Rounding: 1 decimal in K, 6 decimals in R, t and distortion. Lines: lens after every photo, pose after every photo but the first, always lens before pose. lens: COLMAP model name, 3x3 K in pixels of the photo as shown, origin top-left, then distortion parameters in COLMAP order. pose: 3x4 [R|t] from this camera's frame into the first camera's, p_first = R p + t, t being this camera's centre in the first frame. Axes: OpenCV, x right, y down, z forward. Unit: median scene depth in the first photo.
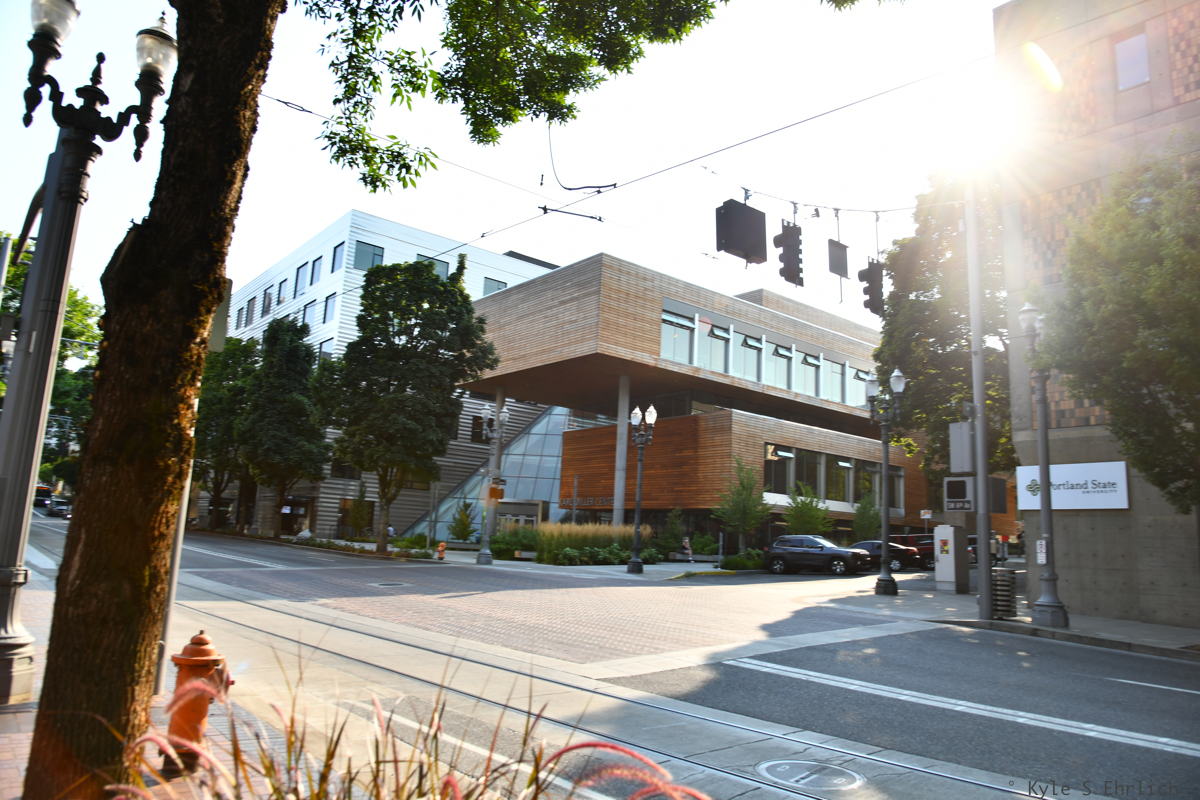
lens RADIAL K [[817.2, 0, 599.2], [0, 817.2, 399.3], [0, 0, 1]] dist [-0.037138, -0.000047]
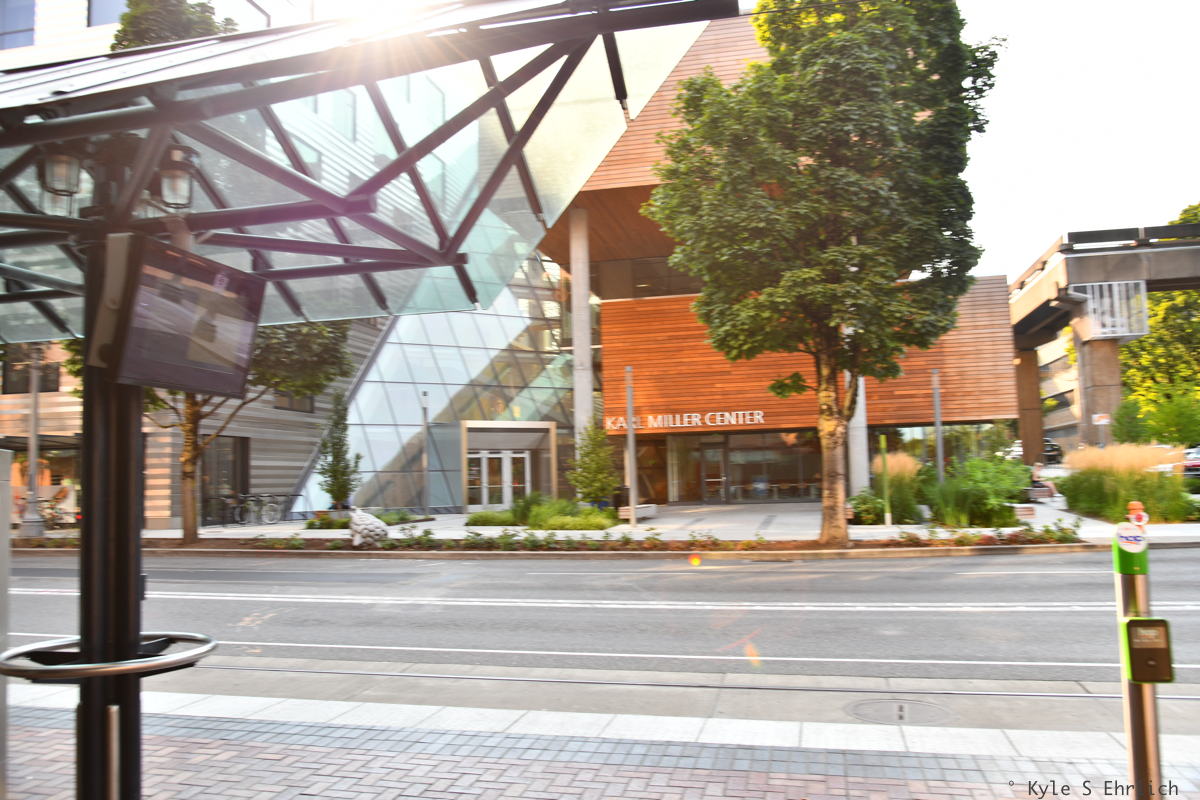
lens RADIAL K [[953.3, 0, 602.3], [0, 953.3, 404.5], [0, 0, 1]] dist [-0.050285, 0.022535]
pose [[0.793294, -0.025034, 0.608323, -0.643782], [-0.039643, 0.994910, 0.092640, 0.068677], [-0.607546, -0.097607, 0.788264, 0.648908]]
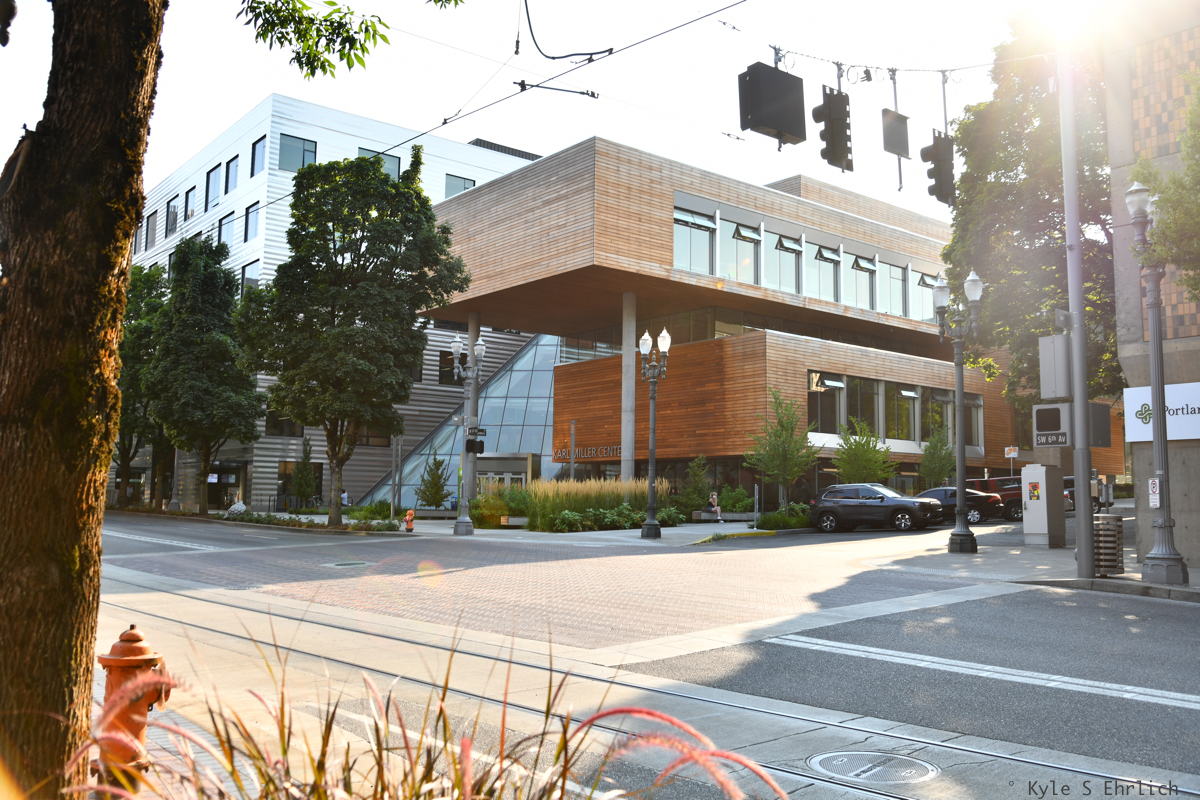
lens RADIAL K [[1029.5, 0, 600.0], [0, 1029.5, 402.8], [0, 0, 1]] dist [-0.040860, 0.015435]
pose [[0.999229, -0.039244, -0.000577, -0.000678], [0.039173, 0.996306, 0.076416, -0.000012], [-0.002424, -0.076380, 0.997076, -0.002746]]
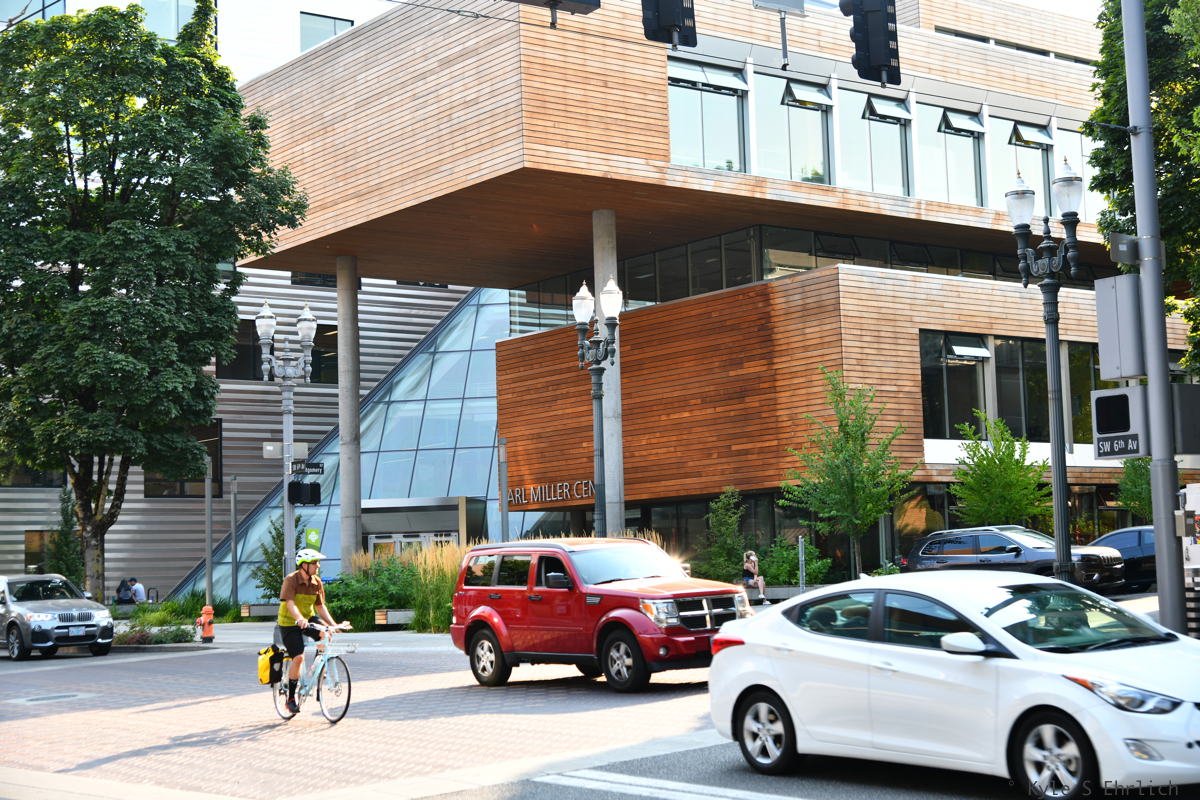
lens RADIAL K [[1894.0, 0, 600.8], [0, 1894.0, 399.1], [0, 0, 1]] dist [-0.017651, 0.079775]
pose [[0.995357, -0.086634, -0.041931, 0.077623], [0.089615, 0.993119, 0.075392, -0.005084], [0.035111, -0.078800, 0.996272, -0.065360]]
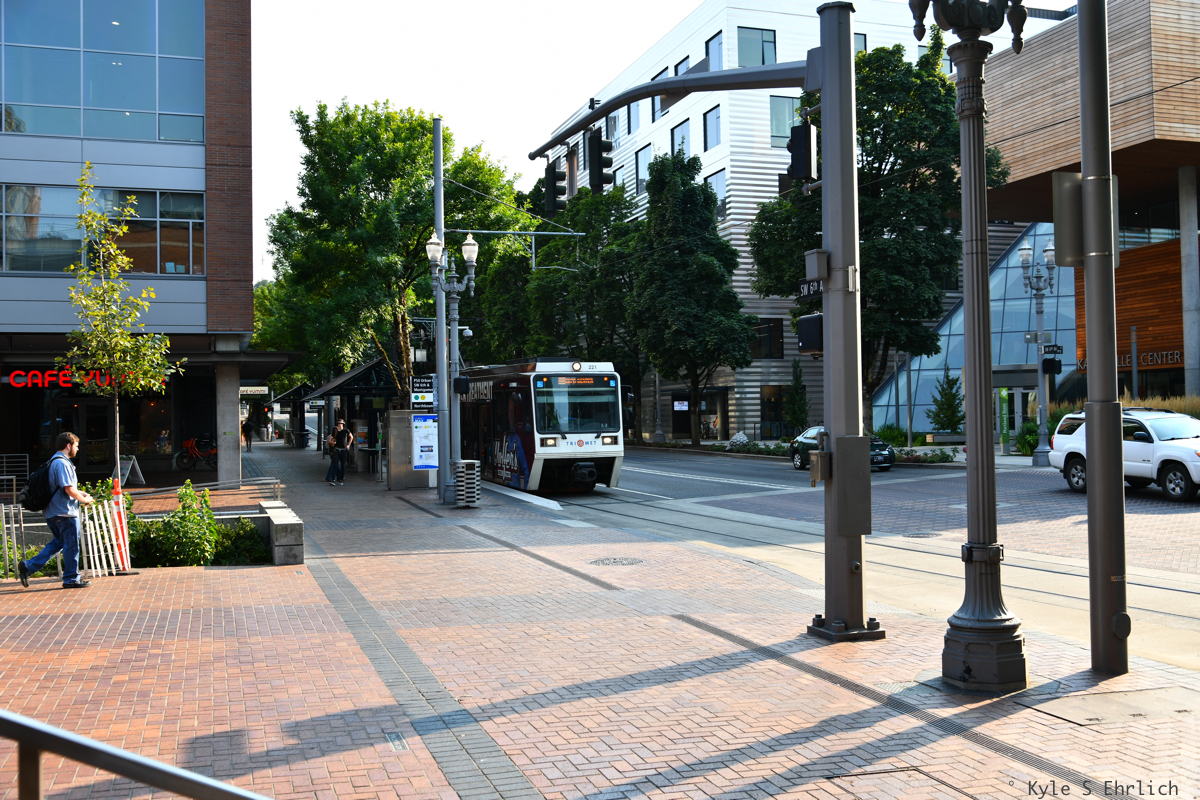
lens RADIAL K [[1172.7, 0, 604.8], [0, 1172.7, 401.2], [0, 0, 1]] dist [-0.038216, 0.029553]
pose [[0.933931, -0.076844, -0.349096, -0.110996], [0.129189, 0.983167, 0.129200, -0.029132], [0.333292, -0.165763, 0.928137, -0.057853]]
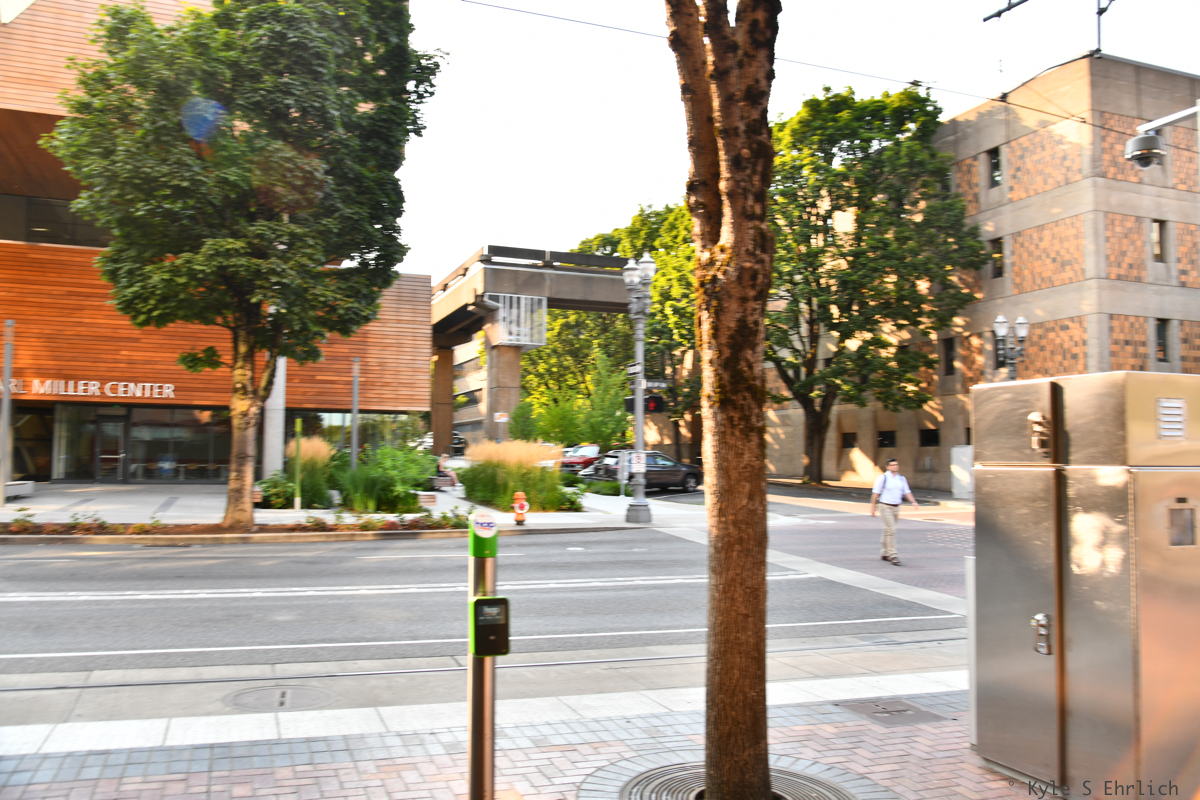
lens RADIAL K [[953.3, 0, 602.3], [0, 953.3, 404.5], [0, 0, 1]] dist [-0.050285, 0.022535]
pose [[0.325124, 0.008205, 0.945636, -0.637534], [-0.162874, 0.985505, 0.047447, 0.068602], [-0.931540, -0.169445, 0.321748, 0.645193]]
